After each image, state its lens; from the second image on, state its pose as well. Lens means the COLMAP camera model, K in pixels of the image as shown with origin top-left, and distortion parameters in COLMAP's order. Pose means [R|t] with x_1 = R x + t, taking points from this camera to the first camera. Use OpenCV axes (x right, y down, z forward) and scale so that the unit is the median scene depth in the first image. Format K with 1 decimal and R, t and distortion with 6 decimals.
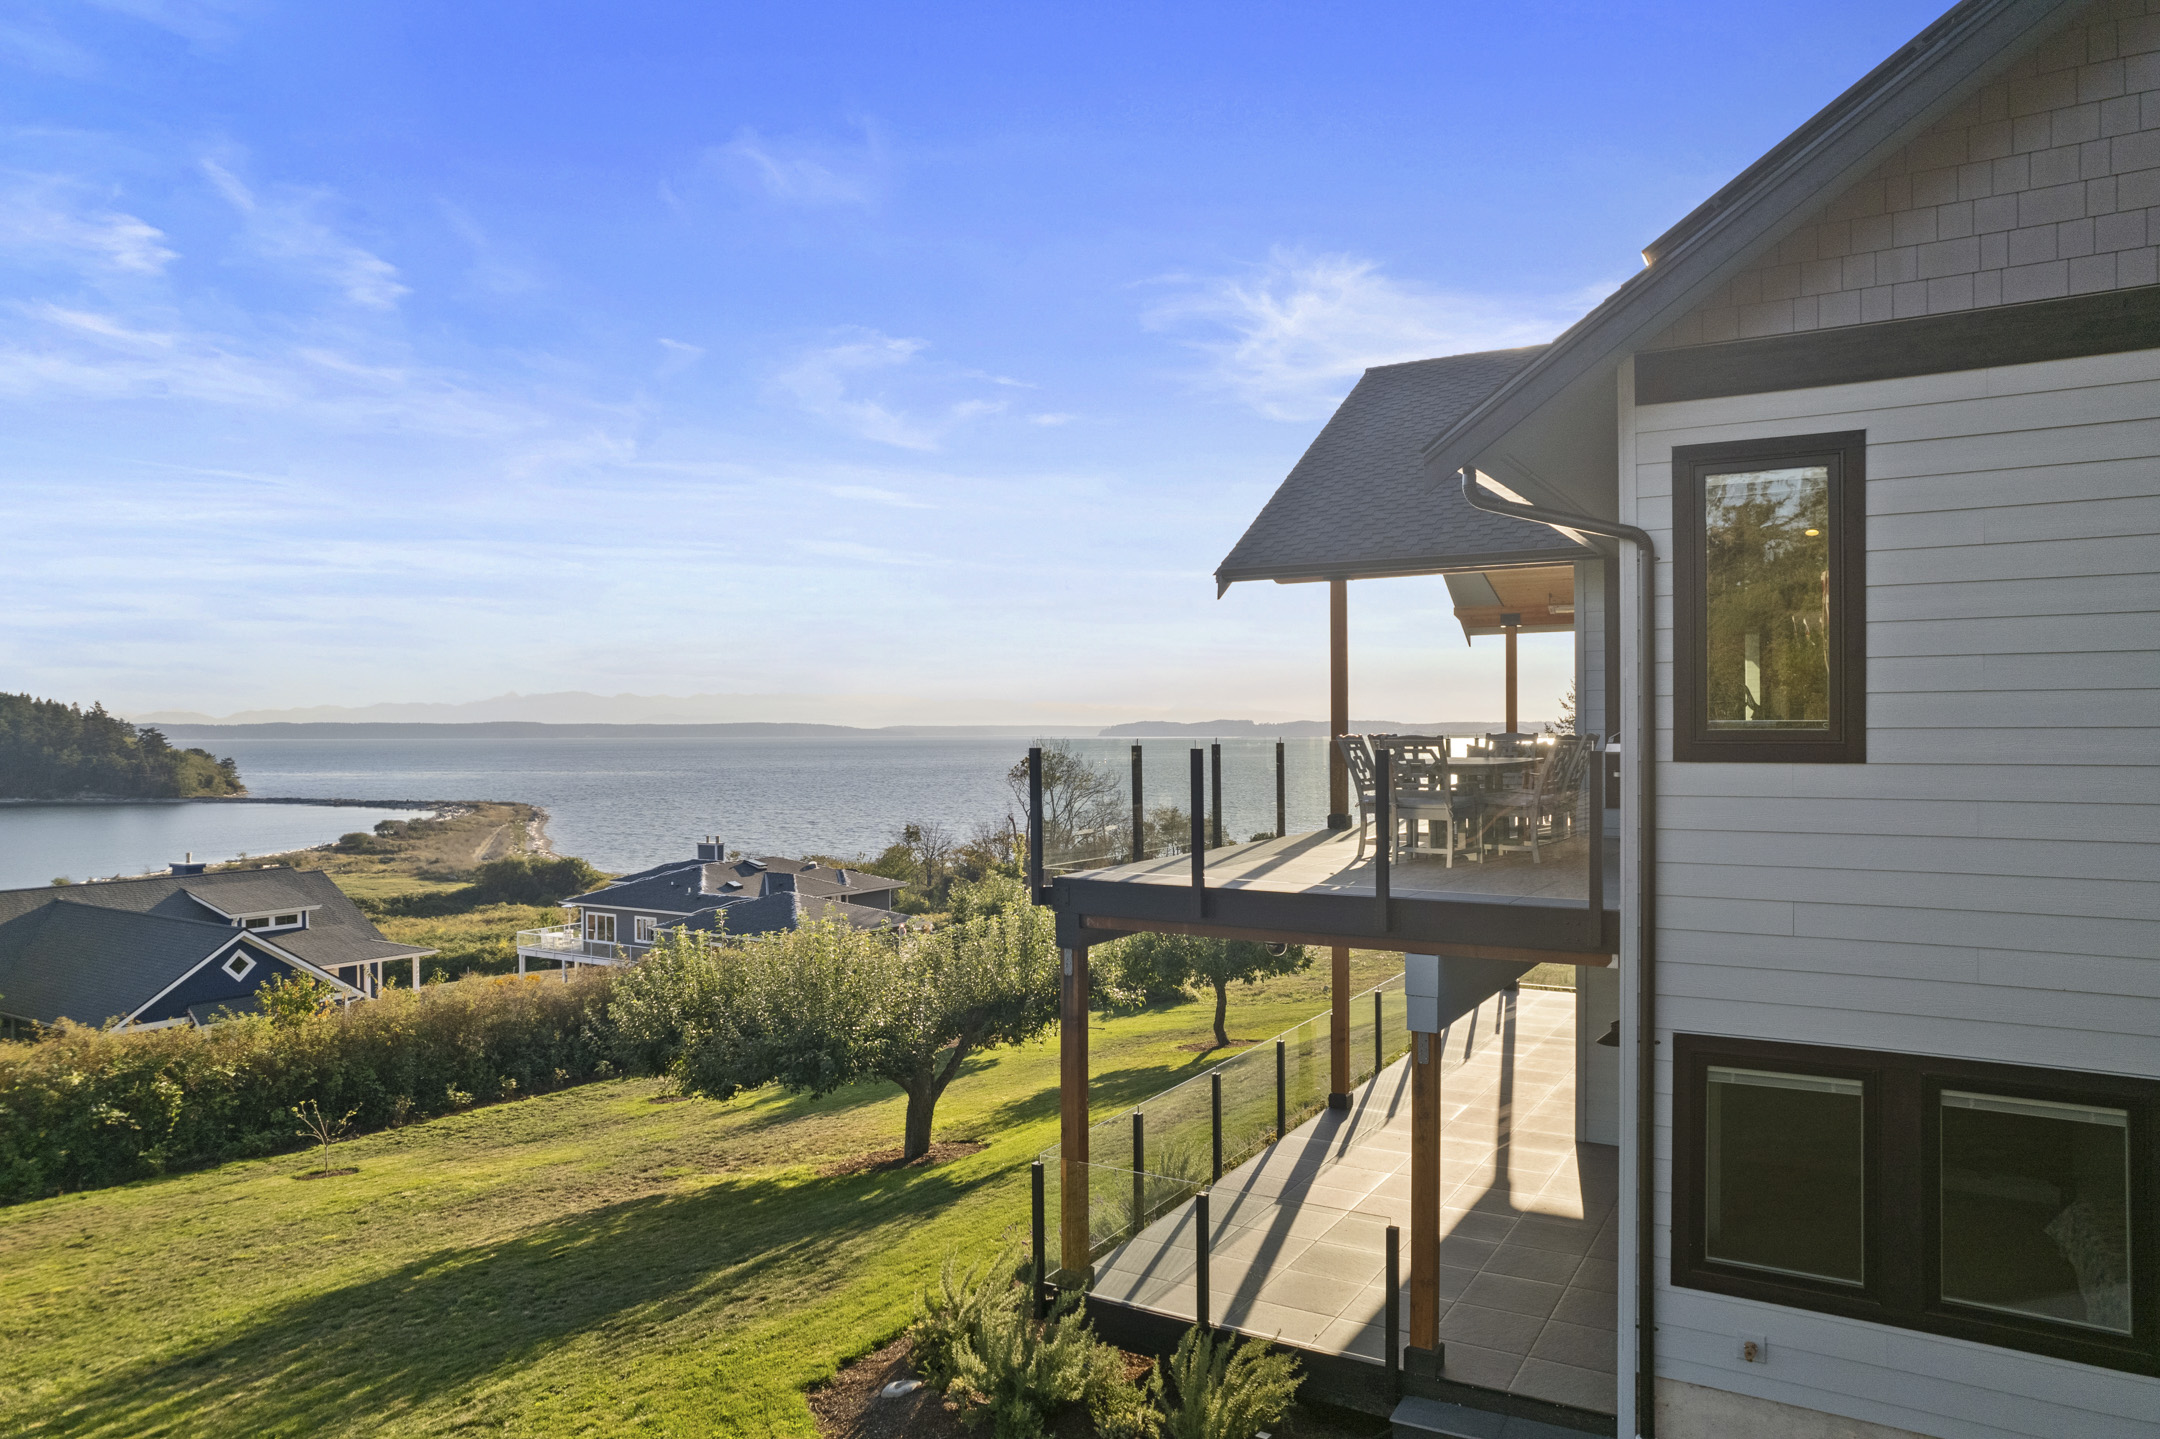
lens RADIAL K [[1377.4, 0, 1137.6], [0, 1377.4, 693.3], [0, 0, 1]] dist [-0.038317, 0.035232]
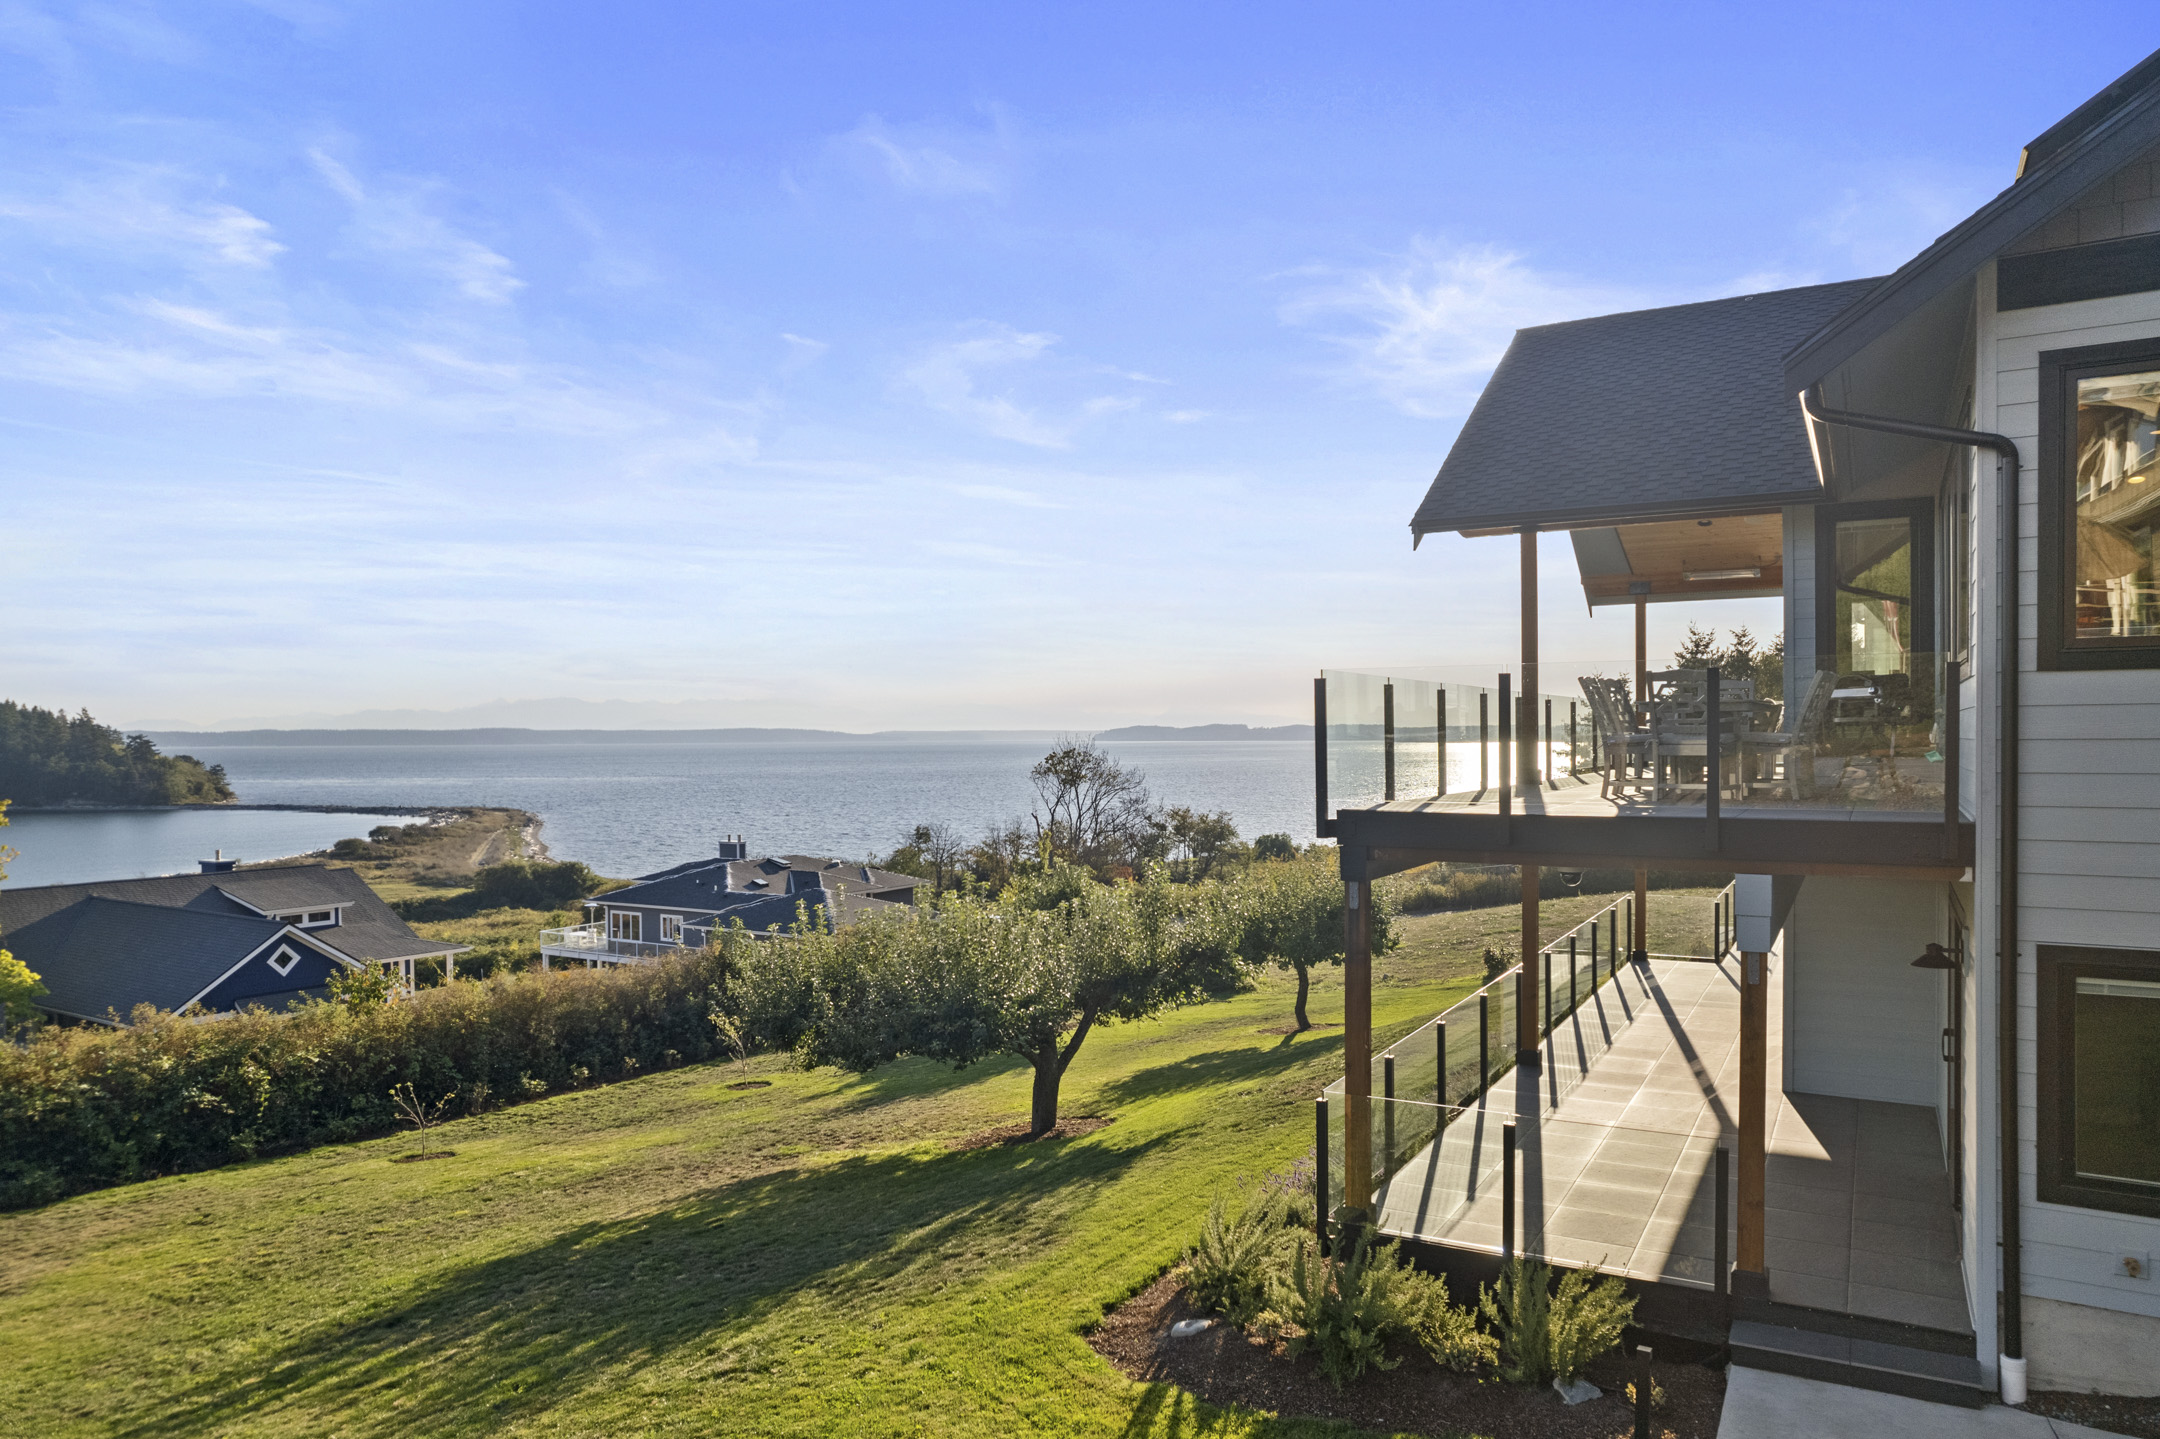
lens RADIAL K [[1377.4, 0, 1076.9], [0, 1377.4, 723.2], [0, 0, 1]] dist [-0.038317, 0.035232]
pose [[0.999974, -0.002539, 0.006726, -0.158333], [0.002497, 0.999978, 0.006187, 0.040897], [-0.006742, -0.006170, 0.999958, 0.010597]]
